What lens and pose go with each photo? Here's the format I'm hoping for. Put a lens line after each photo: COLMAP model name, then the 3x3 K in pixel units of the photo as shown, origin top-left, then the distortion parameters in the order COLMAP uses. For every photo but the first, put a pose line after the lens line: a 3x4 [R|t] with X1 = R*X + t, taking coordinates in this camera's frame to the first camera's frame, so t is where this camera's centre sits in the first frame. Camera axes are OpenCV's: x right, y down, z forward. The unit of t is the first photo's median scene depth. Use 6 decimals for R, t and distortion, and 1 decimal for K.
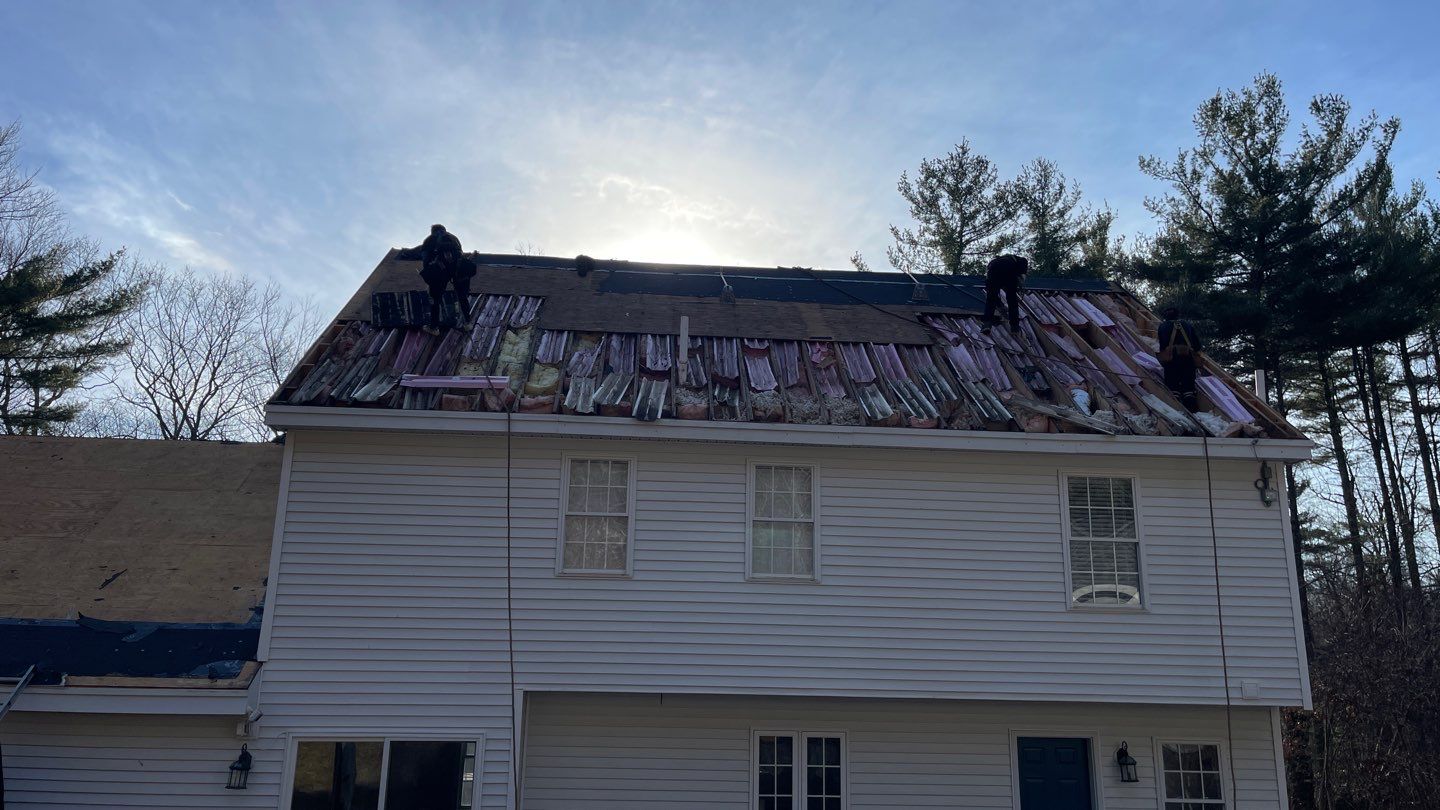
lens RADIAL K [[1099.4, 0, 712.5], [0, 1099.4, 408.7], [0, 0, 1]] dist [0.062764, -0.091089]
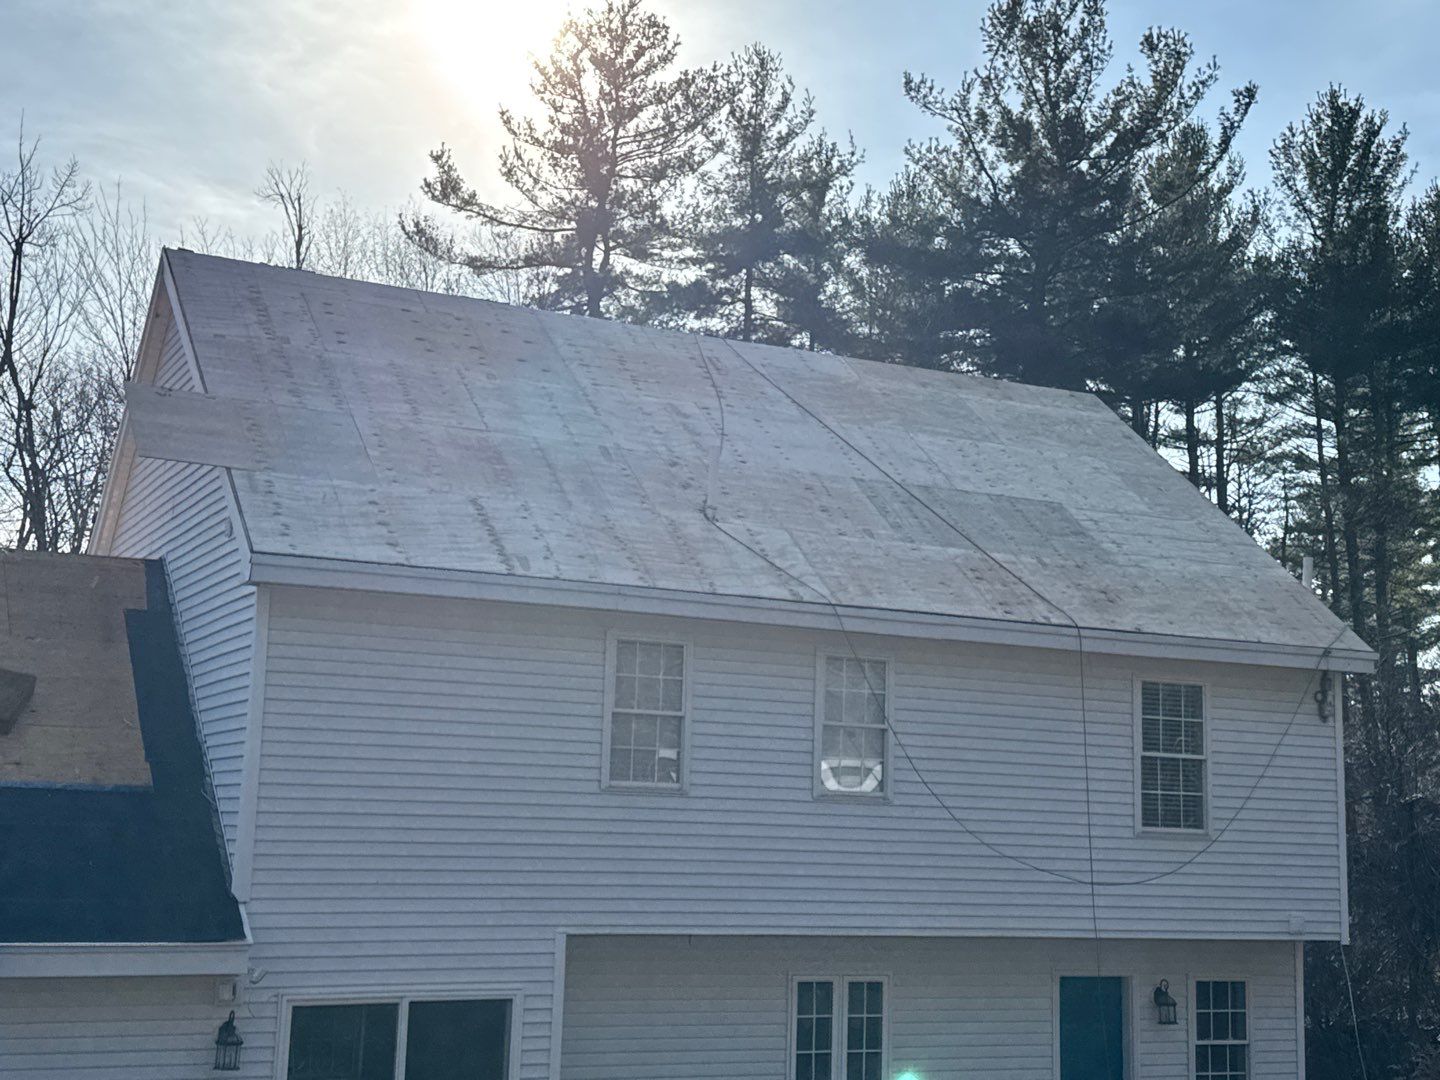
lens RADIAL K [[1960.7, 0, 720.2], [0, 1960.7, 588.3], [0, 0, 1]] dist [0.206626, -0.417315]
pose [[0.920676, 0.054902, 0.386448, -0.162568], [-0.101852, 0.989549, 0.102070, -0.037548], [-0.376805, -0.133334, 0.916646, -0.078429]]
